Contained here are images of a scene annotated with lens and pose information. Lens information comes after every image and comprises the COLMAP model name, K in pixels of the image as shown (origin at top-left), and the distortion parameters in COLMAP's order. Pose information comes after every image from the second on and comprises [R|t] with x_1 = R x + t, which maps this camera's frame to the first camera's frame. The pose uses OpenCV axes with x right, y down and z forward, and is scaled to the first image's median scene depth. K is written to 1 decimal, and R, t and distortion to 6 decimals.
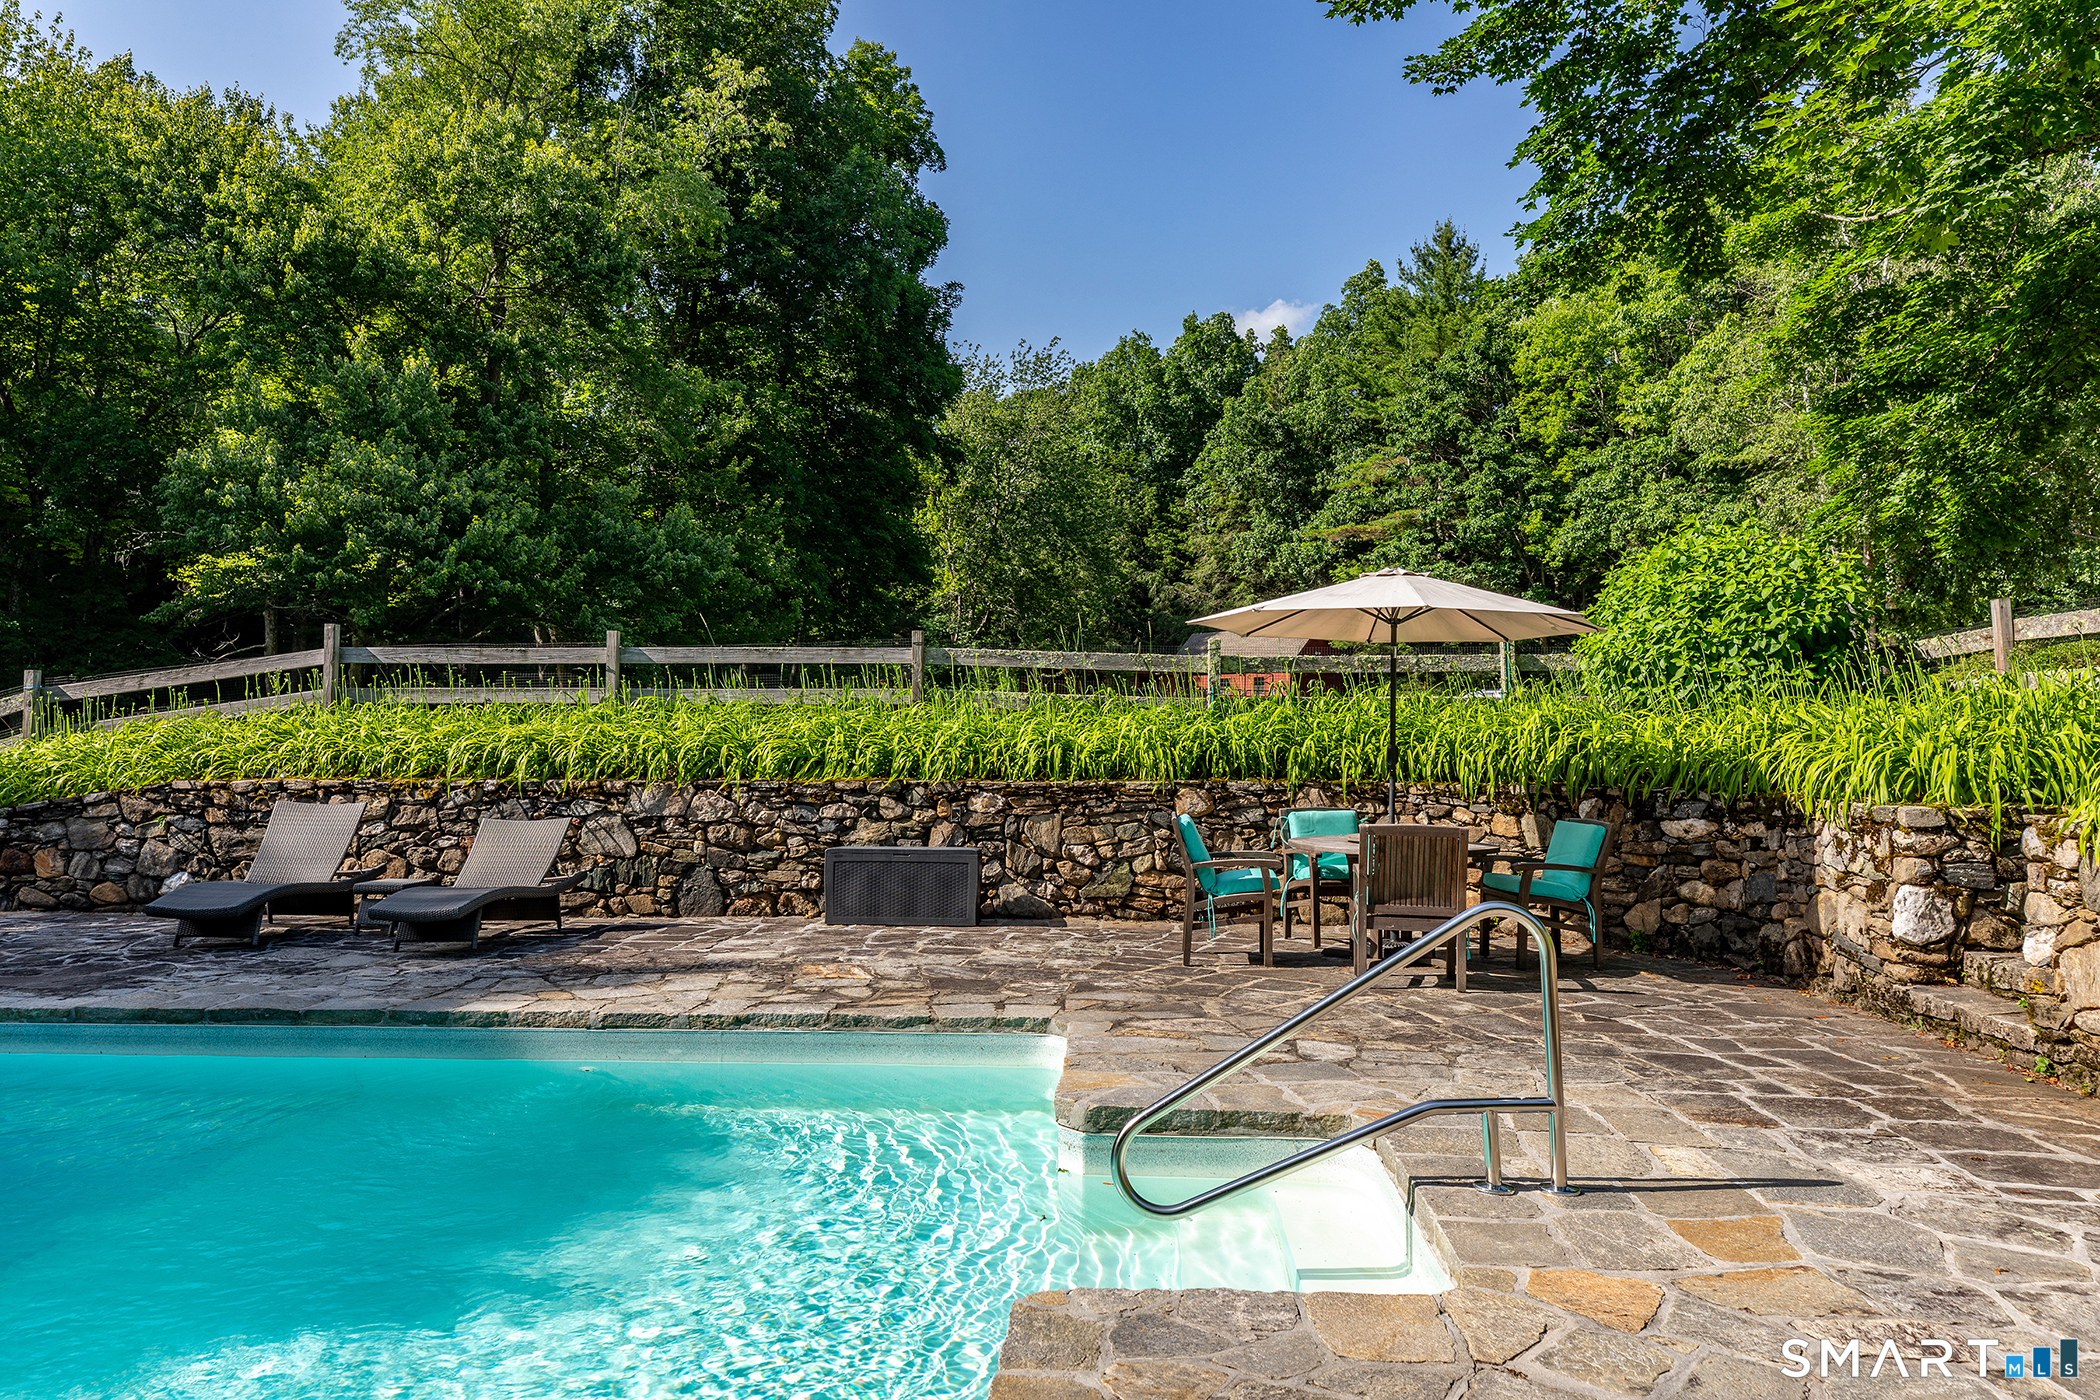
lens RADIAL K [[1565.8, 0, 1050.3], [0, 1565.8, 703.7], [0, 0, 1]] dist [0.002679, 0.000044]
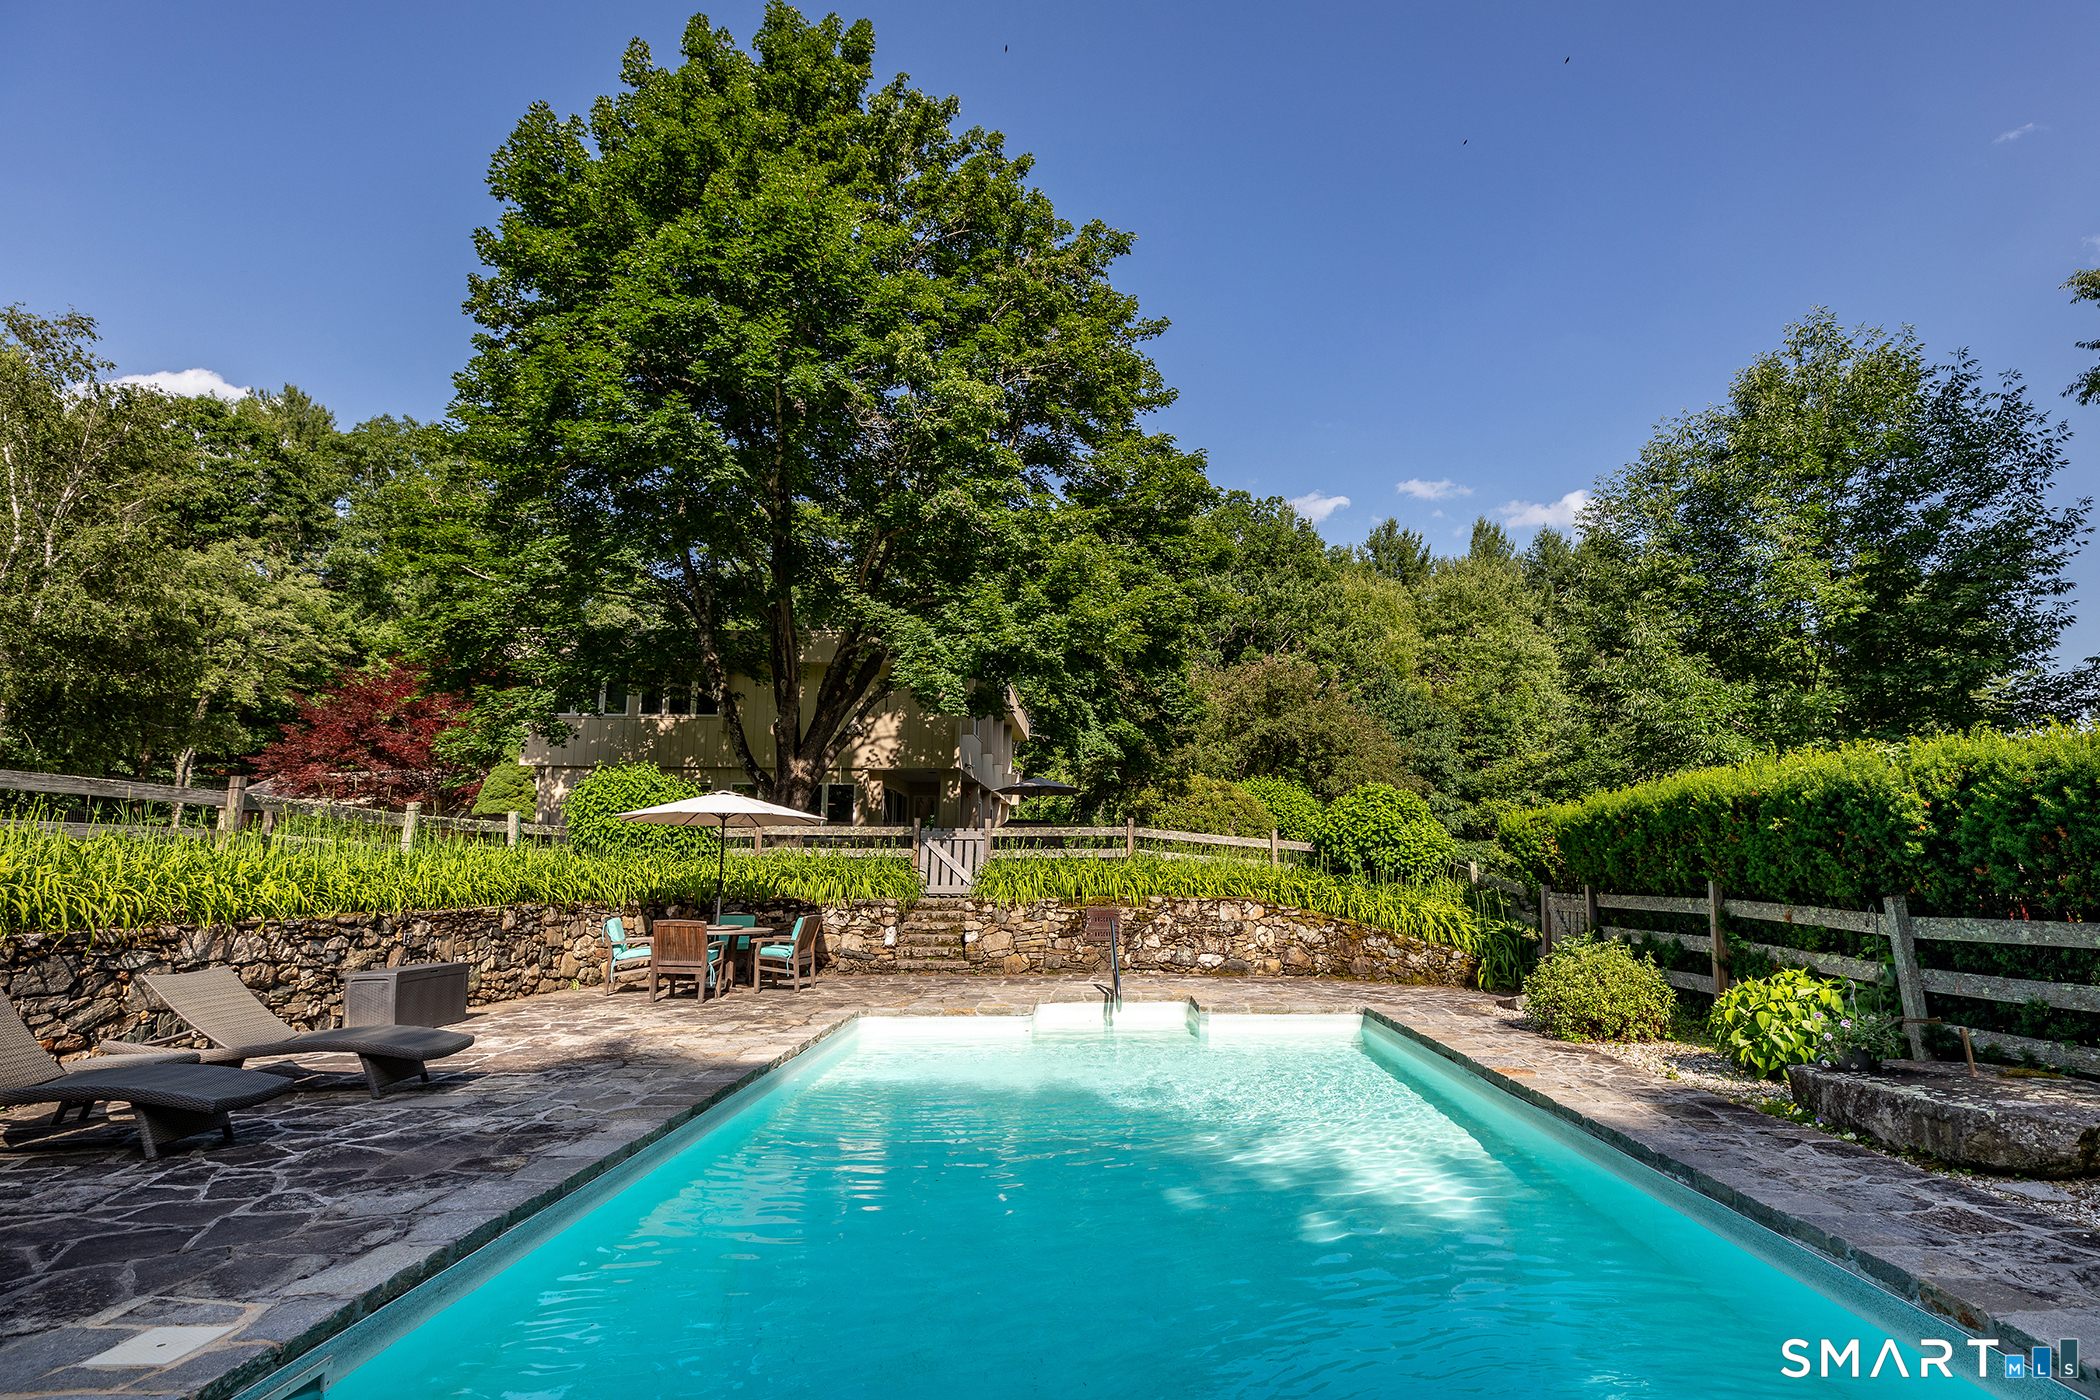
lens RADIAL K [[2112.7, 0, 1050.1], [0, 2112.7, 699.8], [0, 0, 1]] dist [-0.001272, 0.000000]
pose [[-0.274272, 0.082501, 0.958107, -1.705963], [-0.011698, 0.995953, -0.089108, 0.023041], [-0.961581, -0.035648, -0.272197, 0.903770]]
